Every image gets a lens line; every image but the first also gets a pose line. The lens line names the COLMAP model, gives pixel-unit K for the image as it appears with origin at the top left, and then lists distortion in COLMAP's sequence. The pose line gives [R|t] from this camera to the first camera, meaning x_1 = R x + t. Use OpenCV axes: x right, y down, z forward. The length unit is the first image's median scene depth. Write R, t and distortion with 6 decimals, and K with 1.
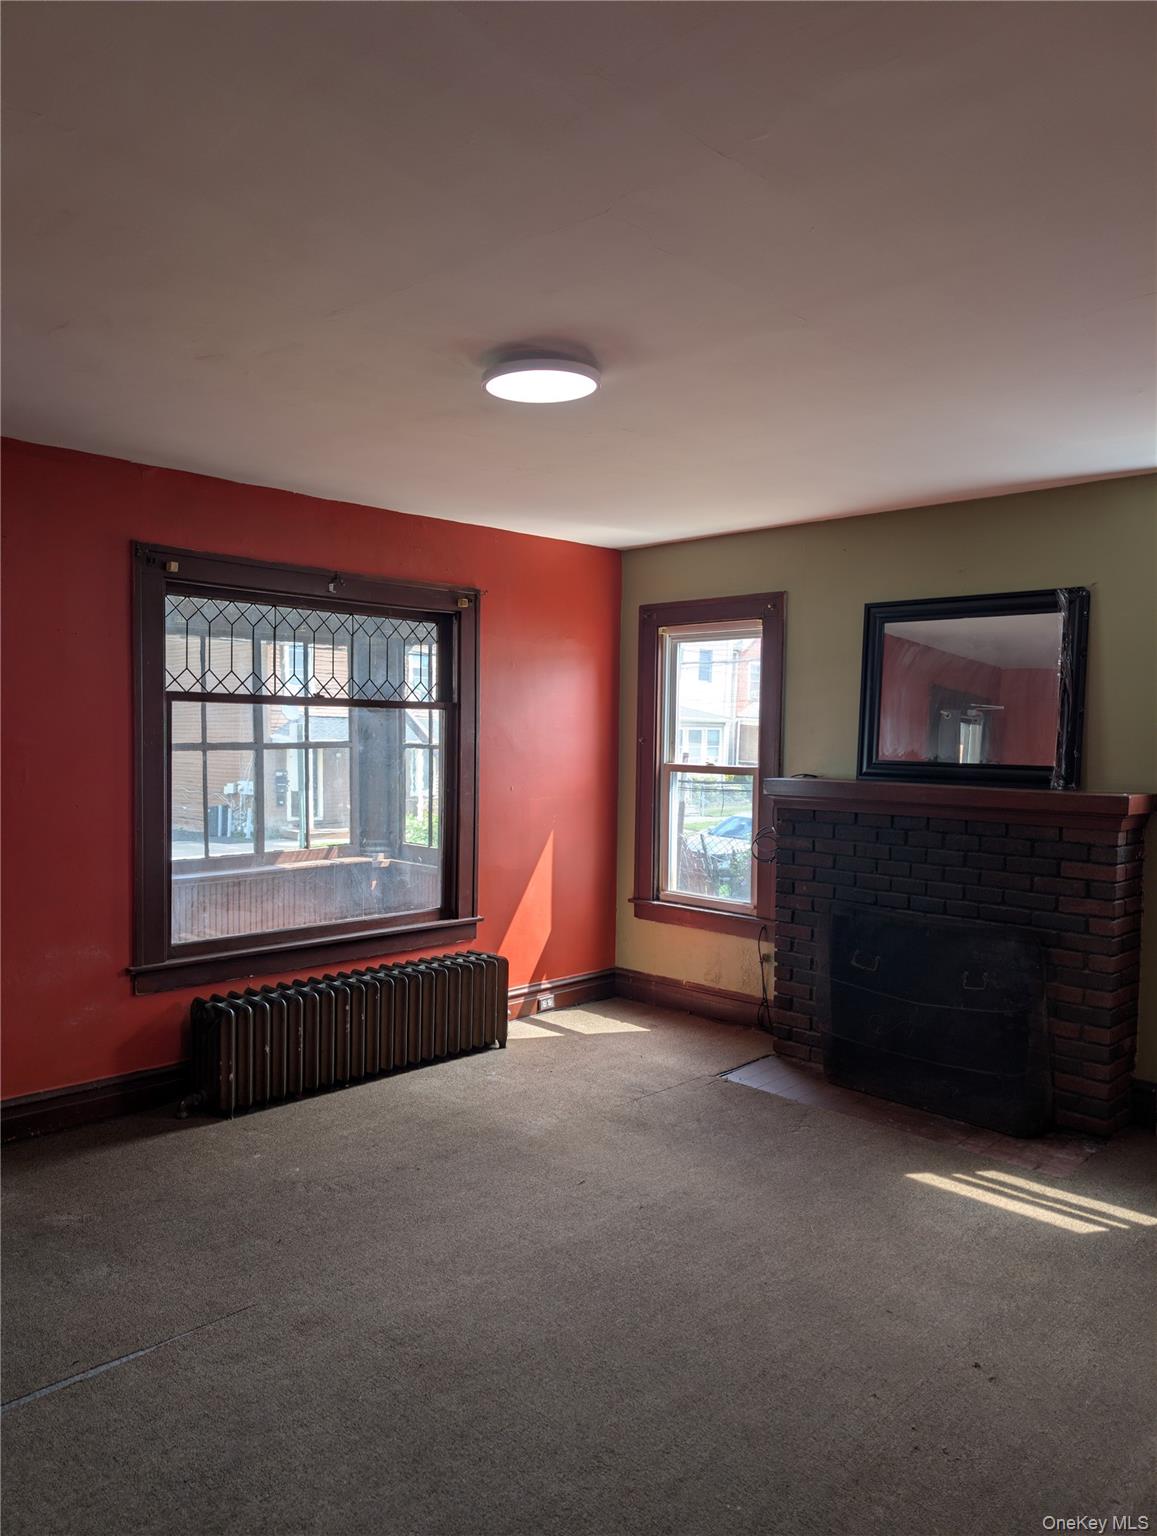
lens RADIAL K [[1108.5, 0, 560.1], [0, 1108.5, 777.0], [0, 0, 1]] dist [0.030624, -0.022308]
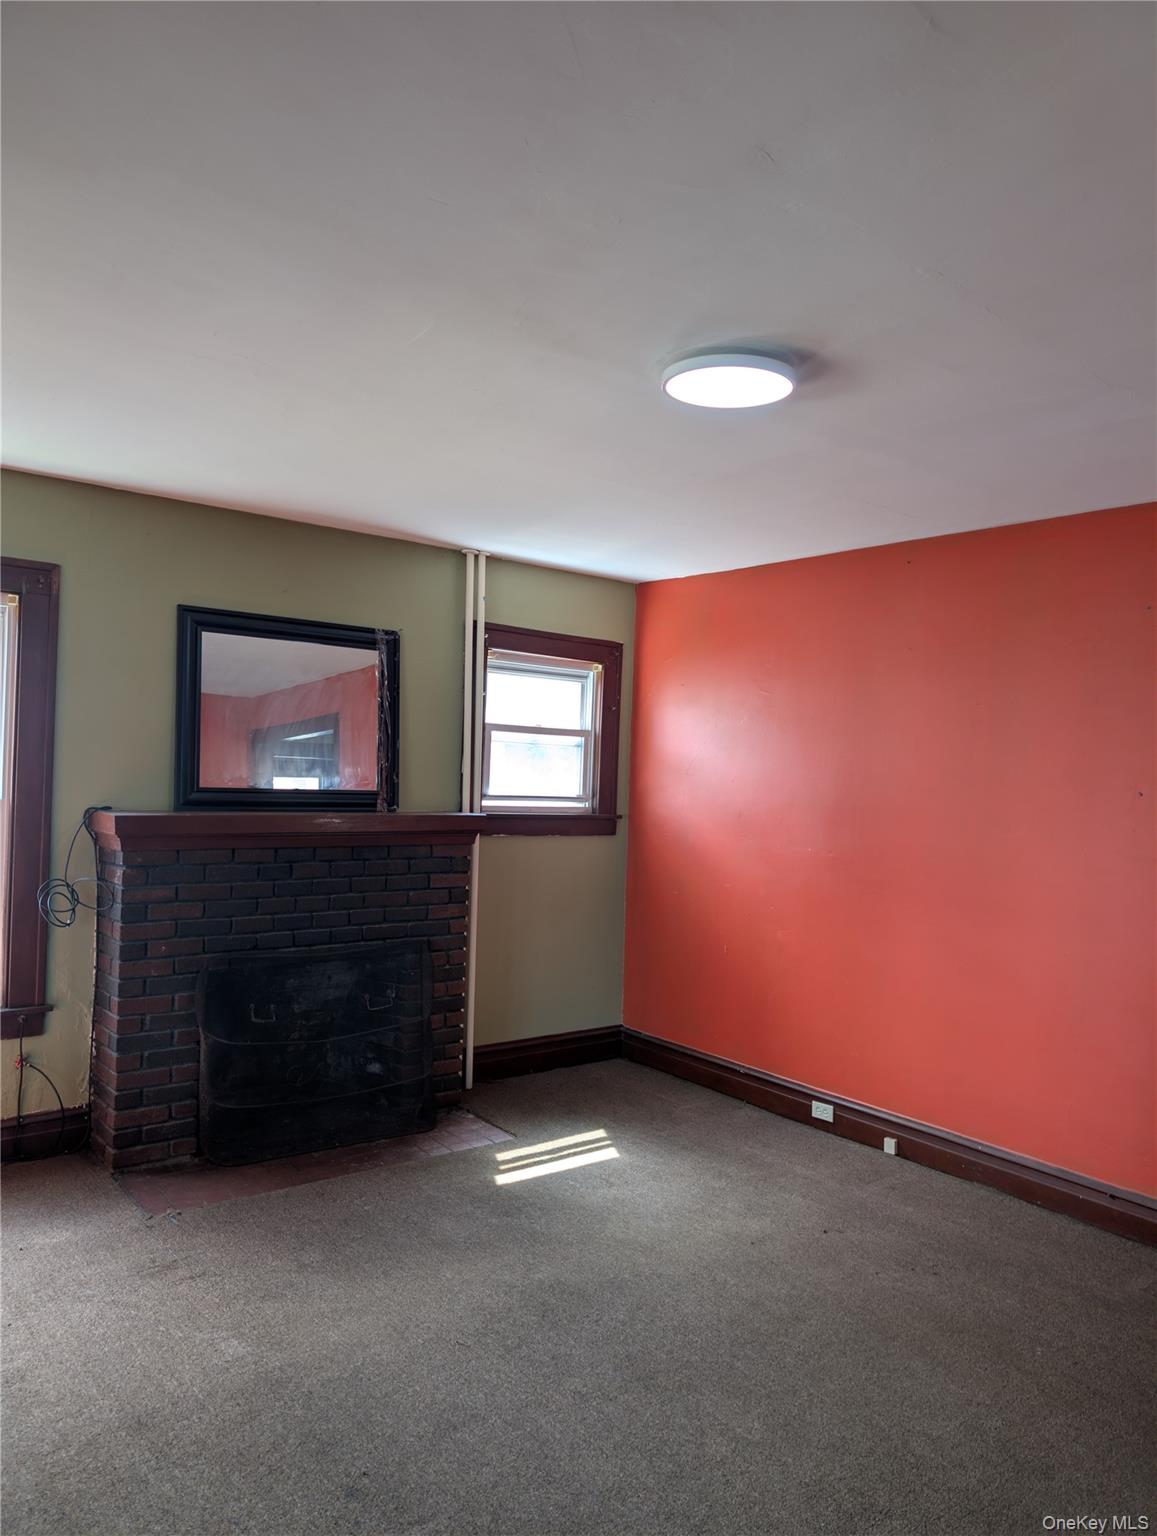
lens RADIAL K [[1108.5, 0, 560.1], [0, 1108.5, 777.0], [0, 0, 1]] dist [0.030624, -0.022308]
pose [[0.115729, -0.014153, 0.993180, -0.380476], [0.012454, 0.999841, 0.012797, -0.021426], [-0.993203, 0.010888, 0.115887, 0.429154]]
